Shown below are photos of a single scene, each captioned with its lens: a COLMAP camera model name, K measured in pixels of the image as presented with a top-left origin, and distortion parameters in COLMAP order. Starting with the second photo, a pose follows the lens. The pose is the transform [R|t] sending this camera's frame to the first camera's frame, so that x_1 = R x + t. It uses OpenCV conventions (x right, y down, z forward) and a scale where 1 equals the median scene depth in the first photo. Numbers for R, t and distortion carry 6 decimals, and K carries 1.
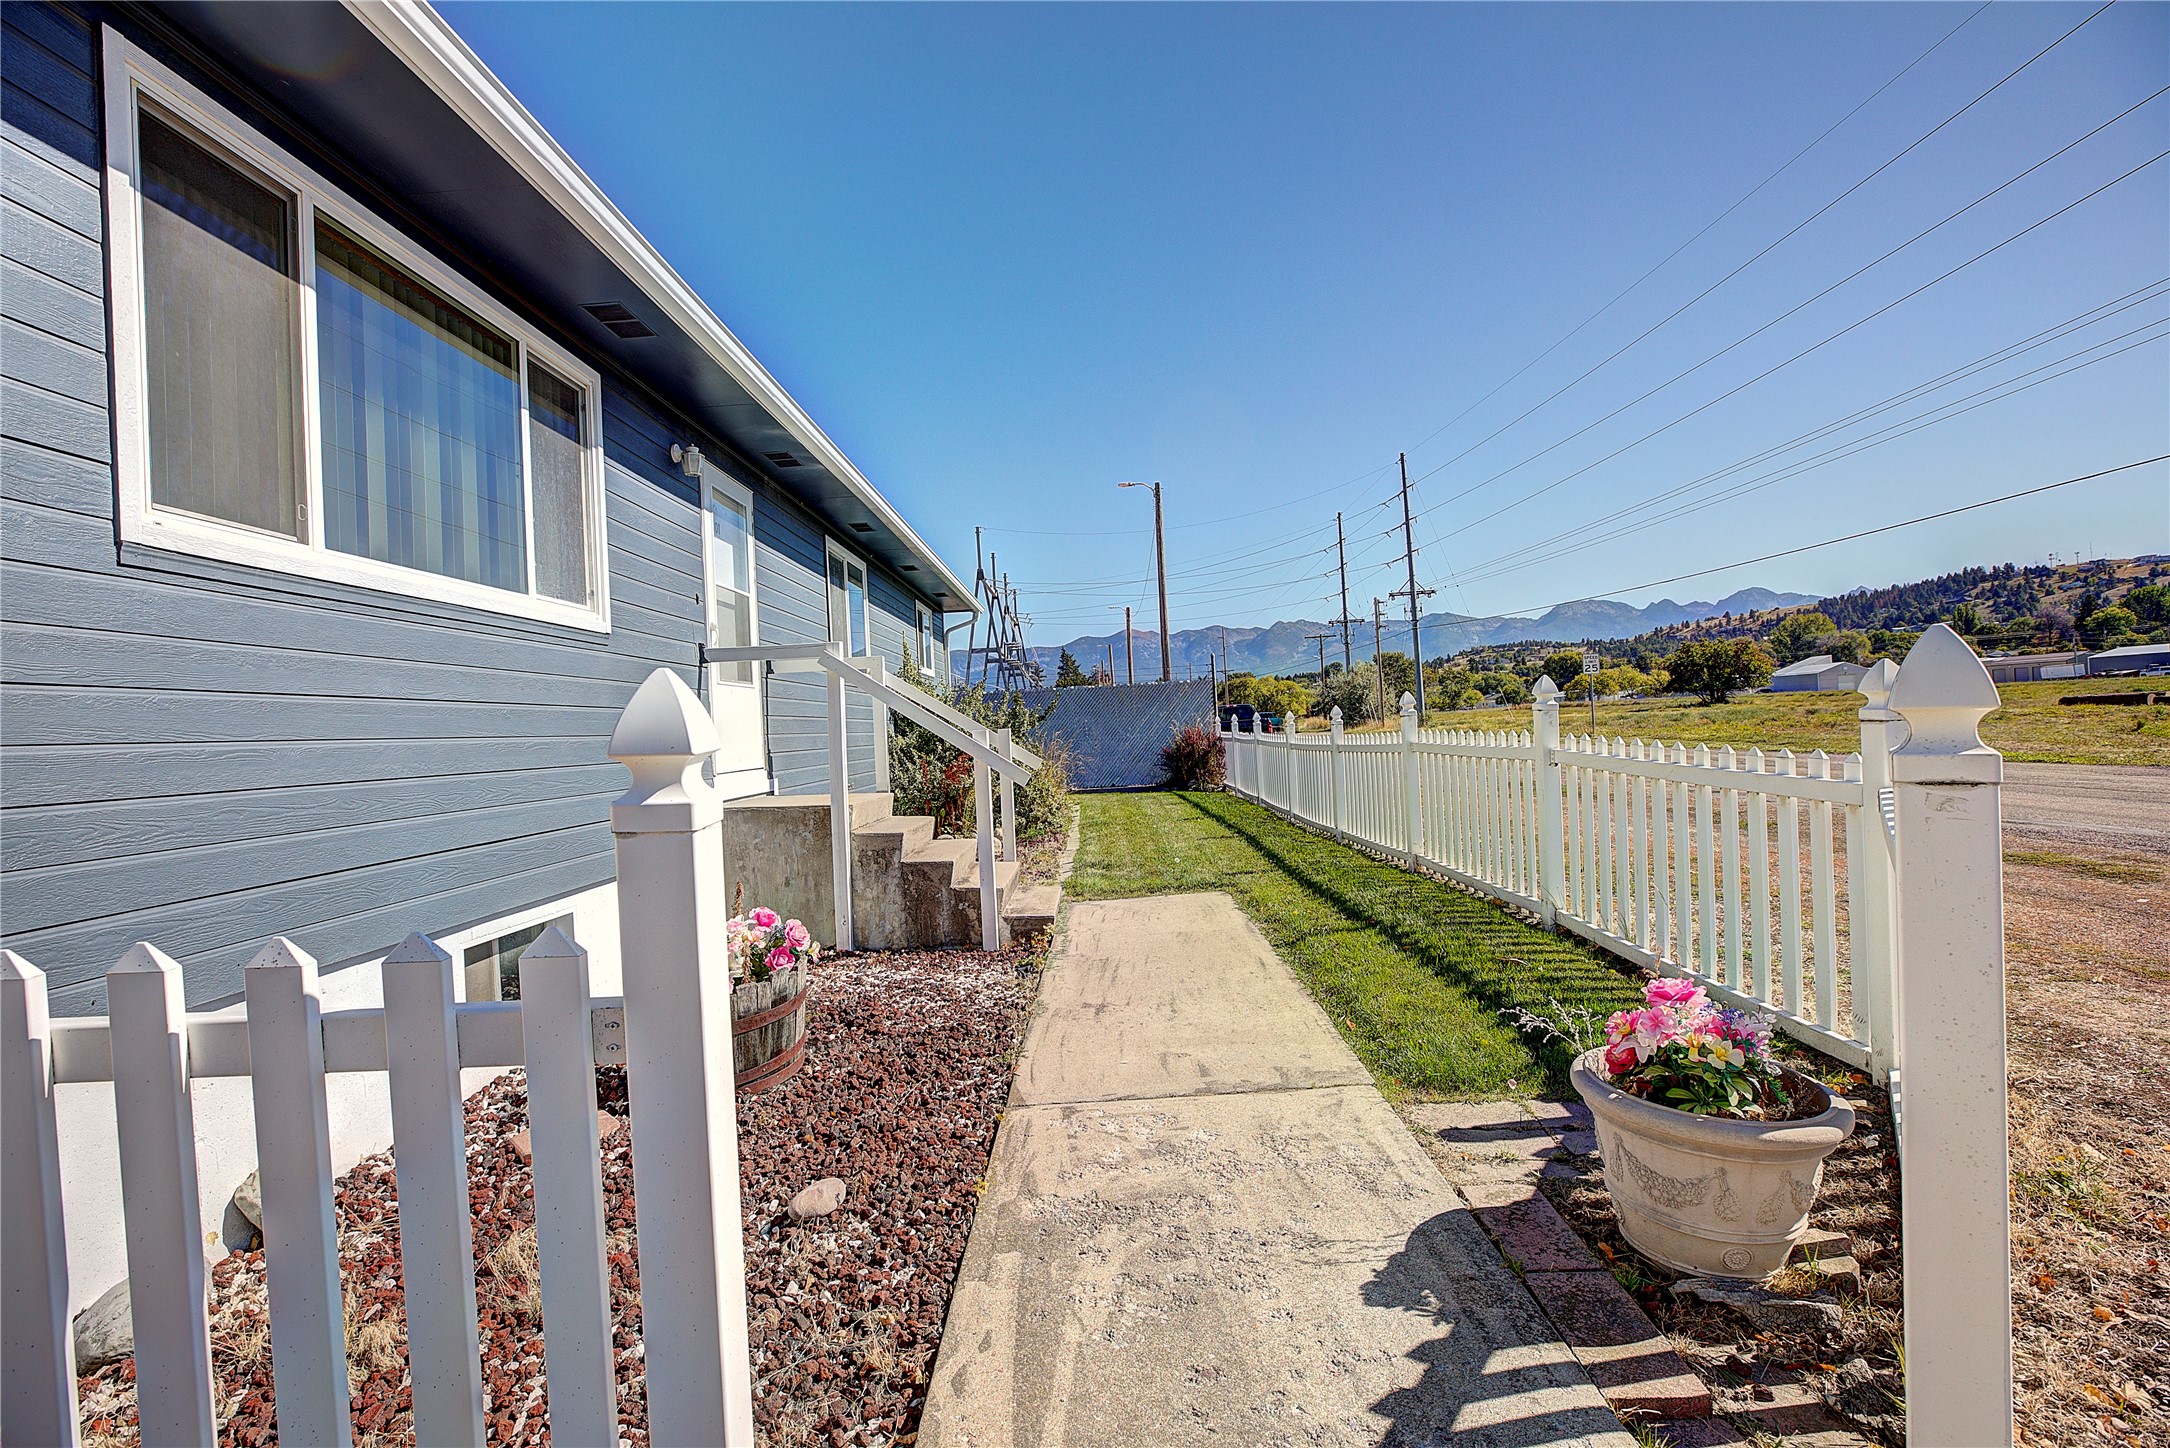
lens RADIAL K [[988.6, 0, 1081.9], [0, 988.6, 716.2], [0, 0, 1]] dist [-0.042392, 0.011967]
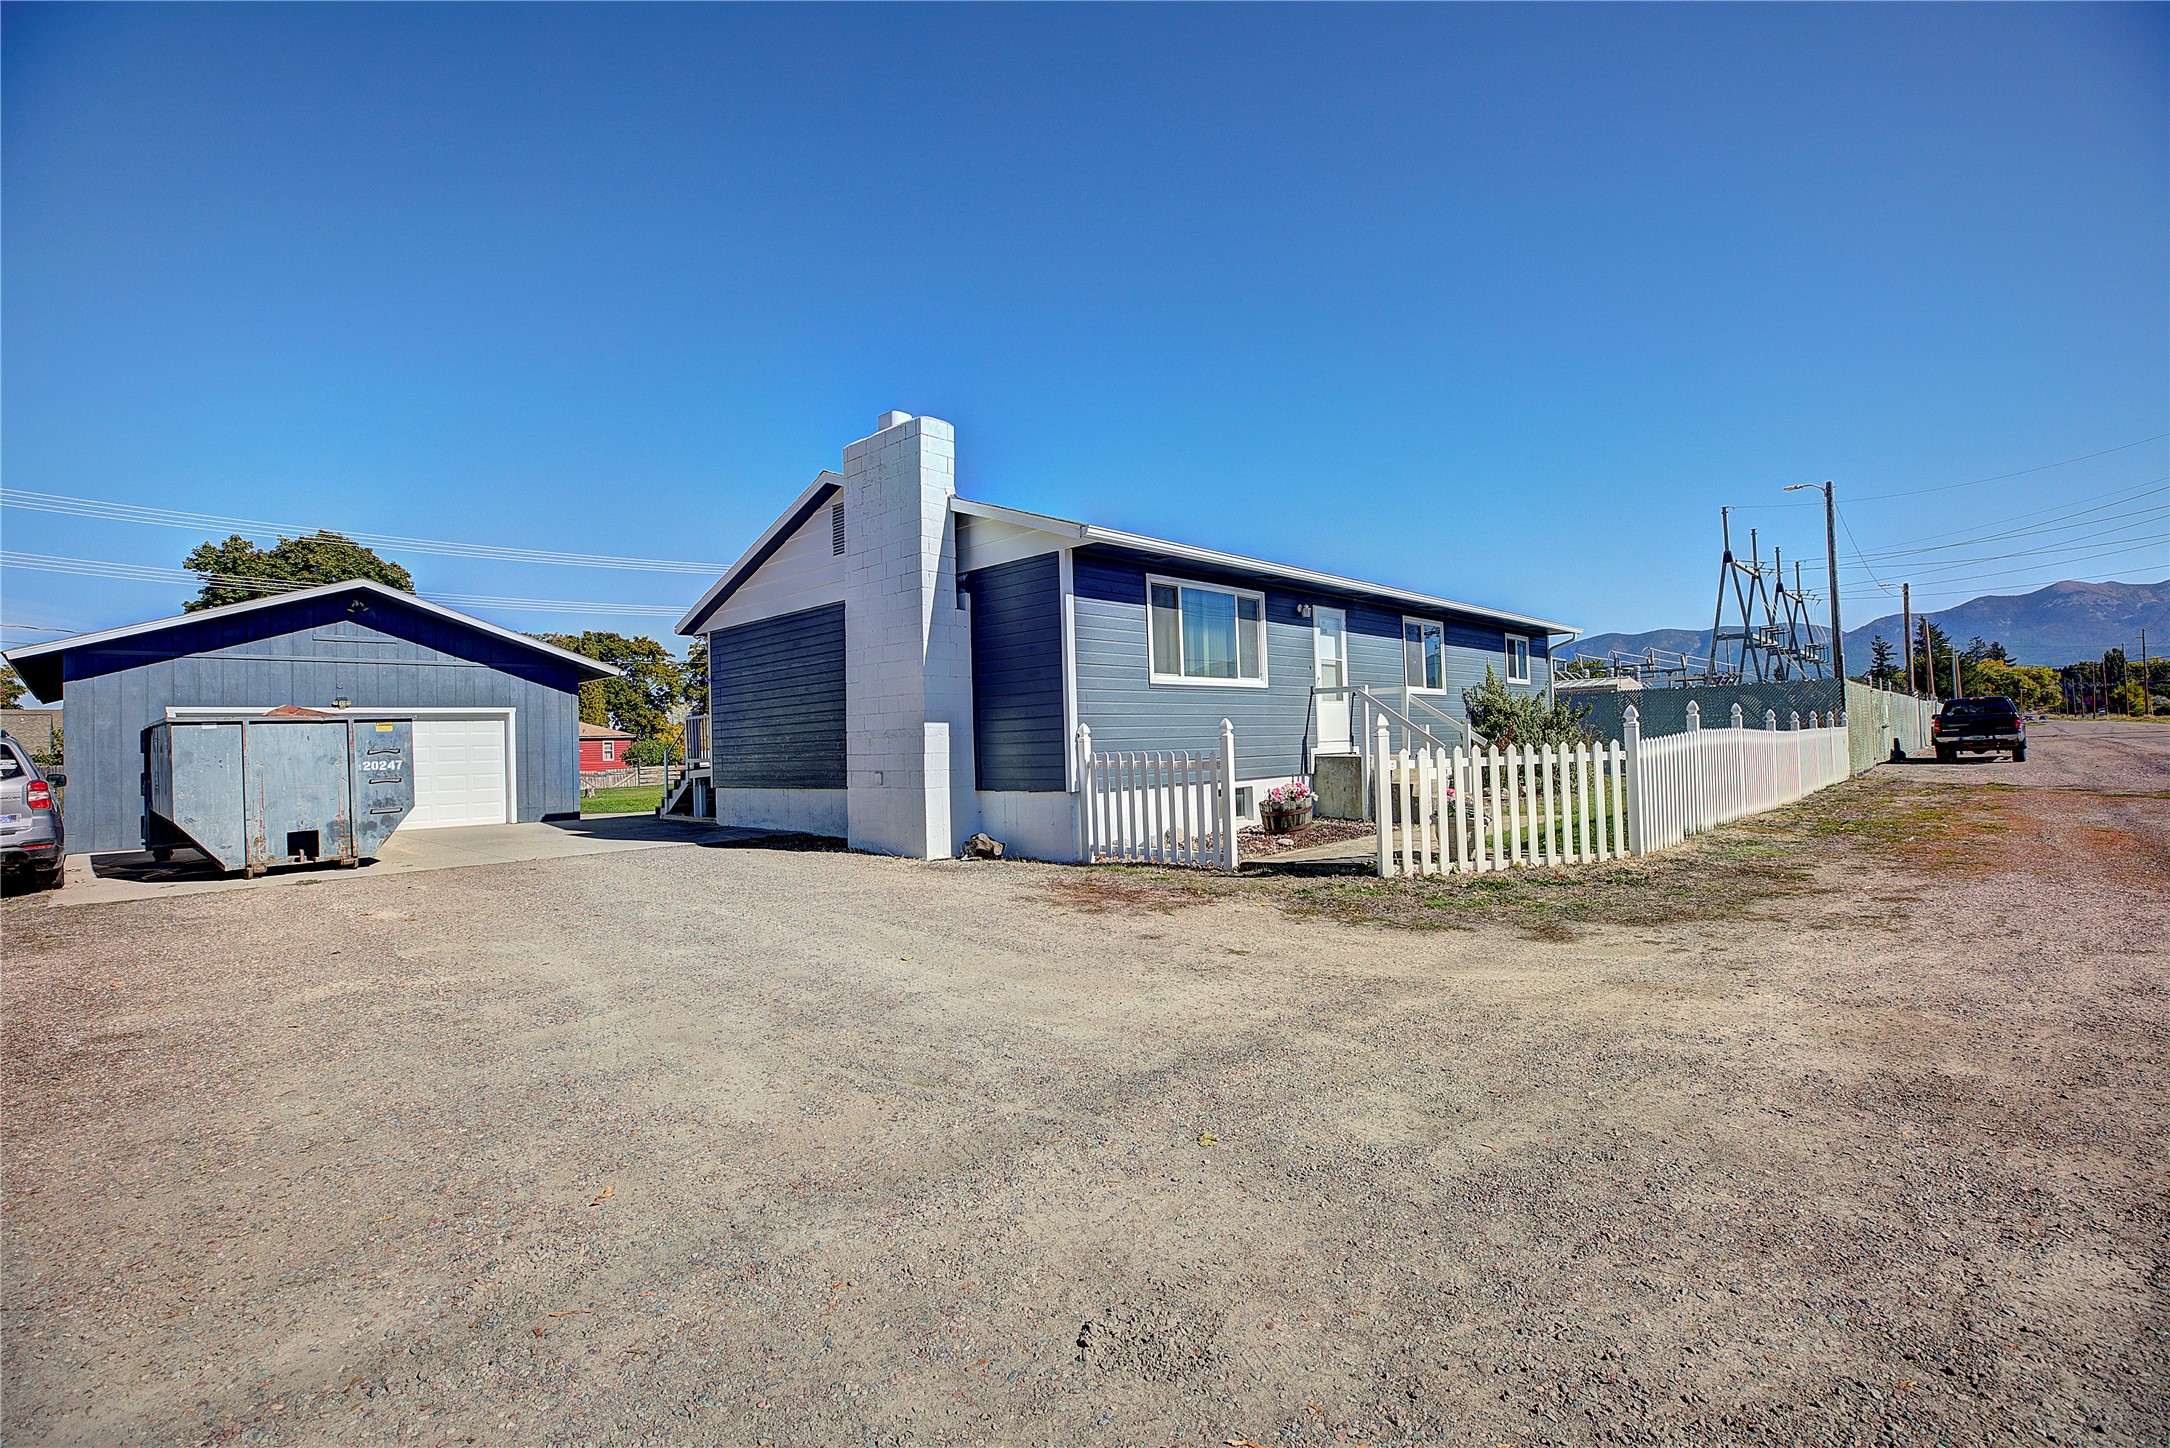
lens RADIAL K [[988.6, 0, 1078.8], [0, 988.6, 722.1], [0, 0, 1]] dist [-0.042392, 0.011967]
pose [[0.731560, 0.012100, -0.681670, 0.245281], [0.000880, 0.999825, 0.018691, -0.010164], [0.681777, -0.014274, 0.731421, -0.333928]]
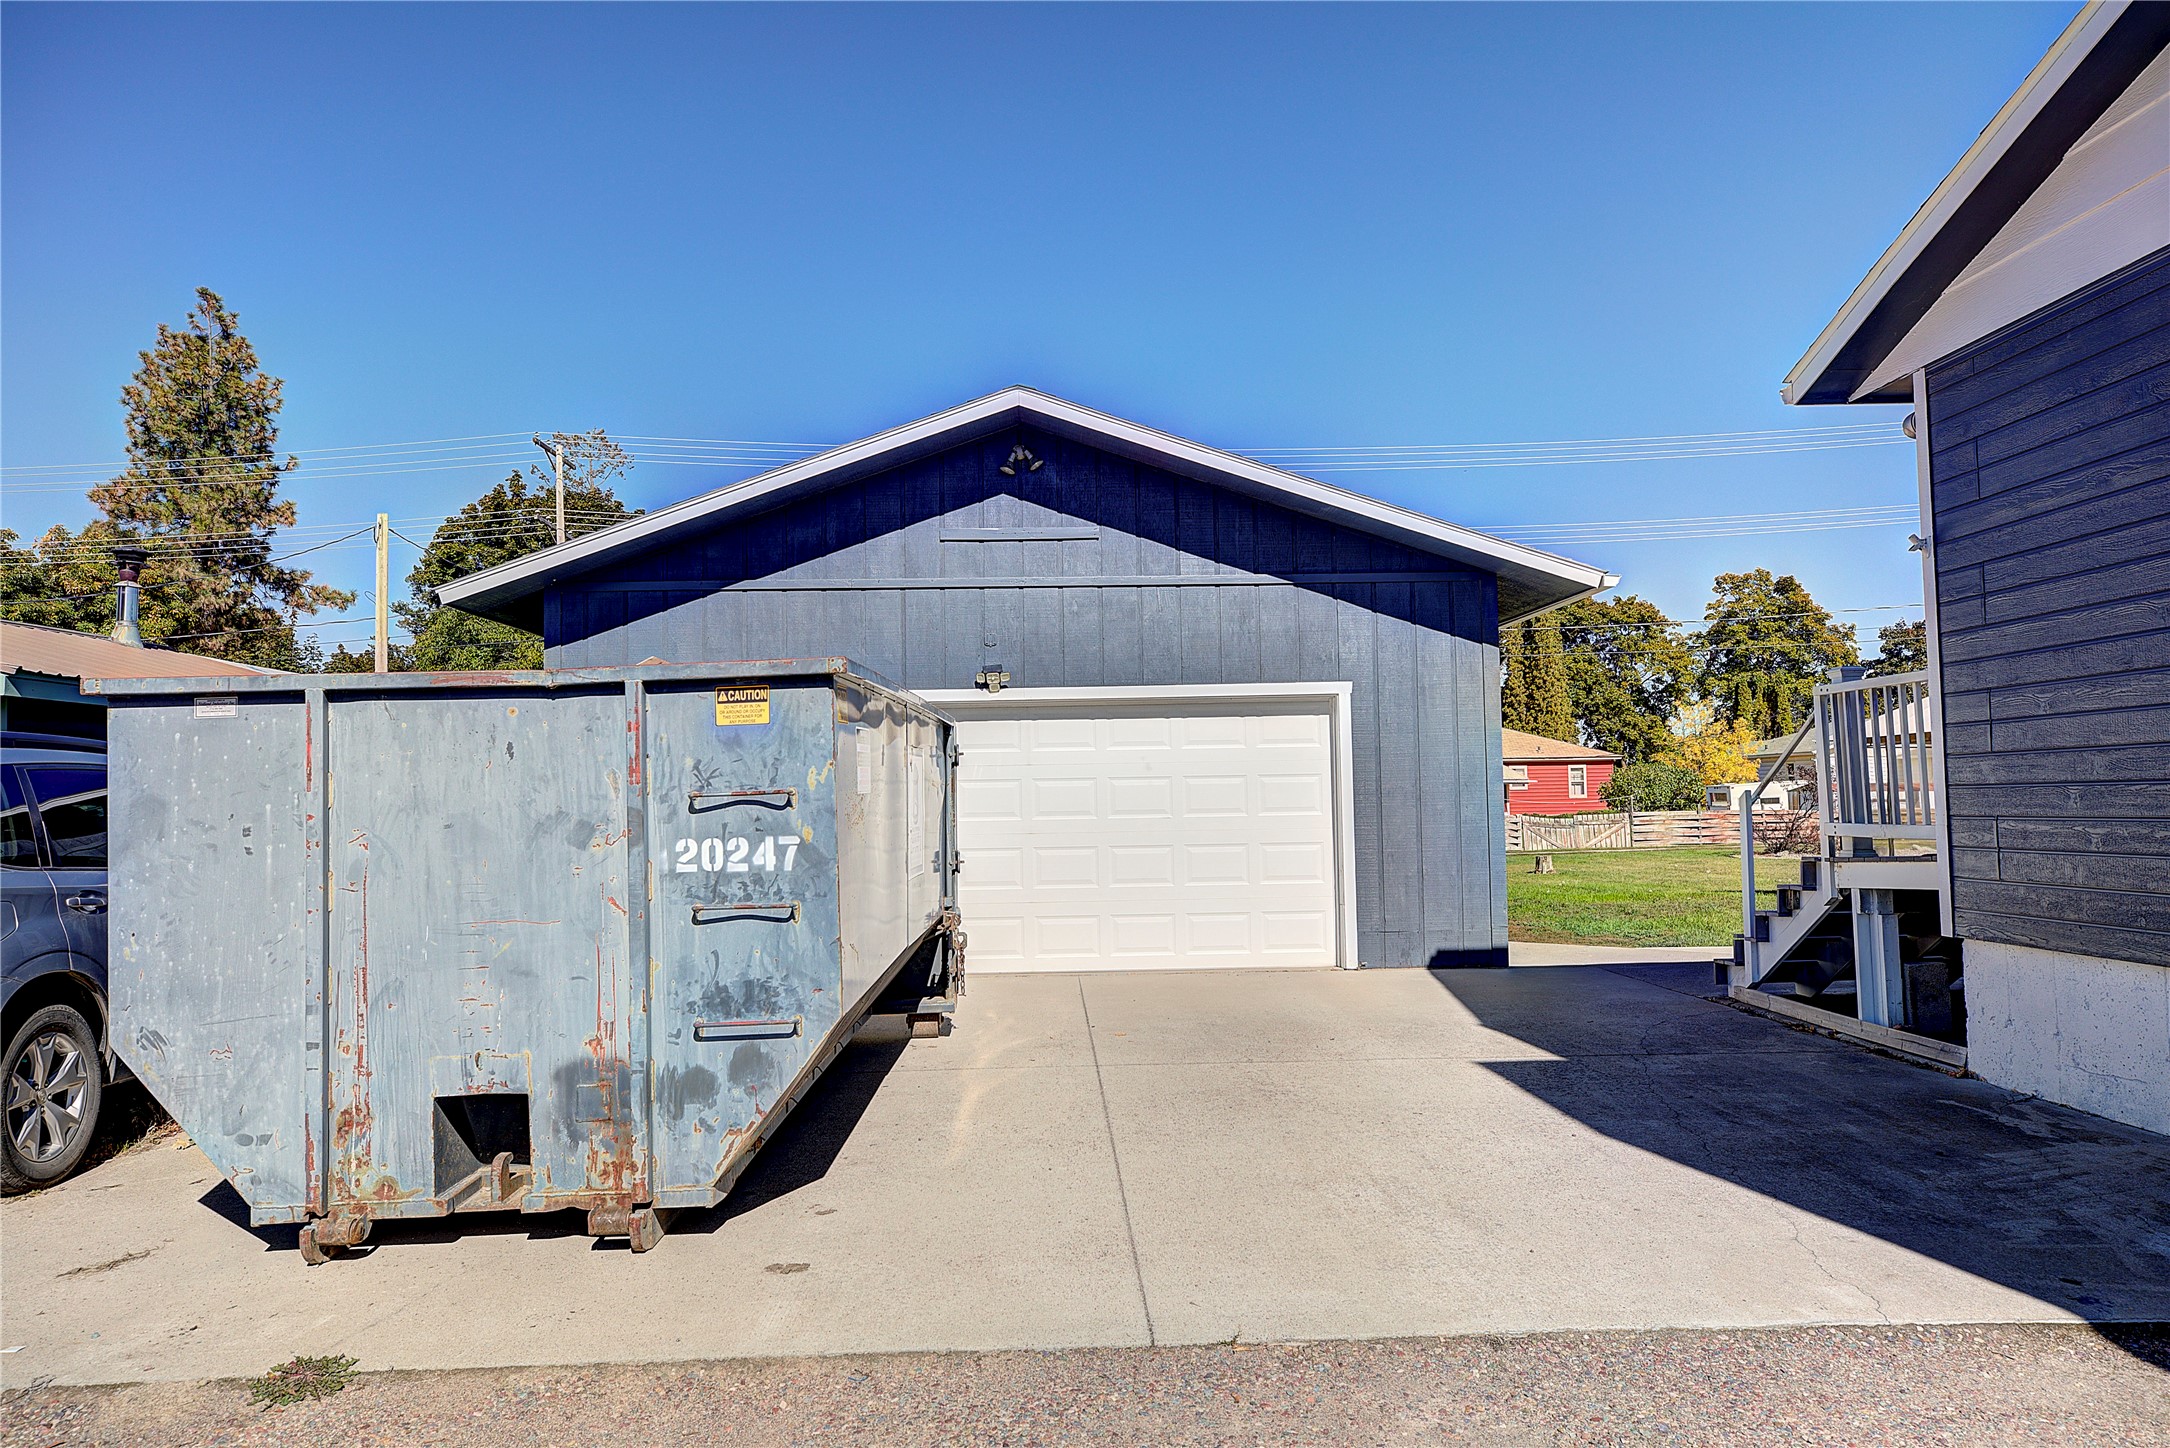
lens RADIAL K [[1467.2, 0, 1070.9], [0, 1467.2, 727.2], [0, 0, 1]] dist [-0.001155, 0.008673]
pose [[0.040918, -0.000459, -0.999162, -0.213378], [0.026070, 0.999660, 0.000609, 0.007179], [0.998822, -0.026073, 0.040916, -0.154079]]
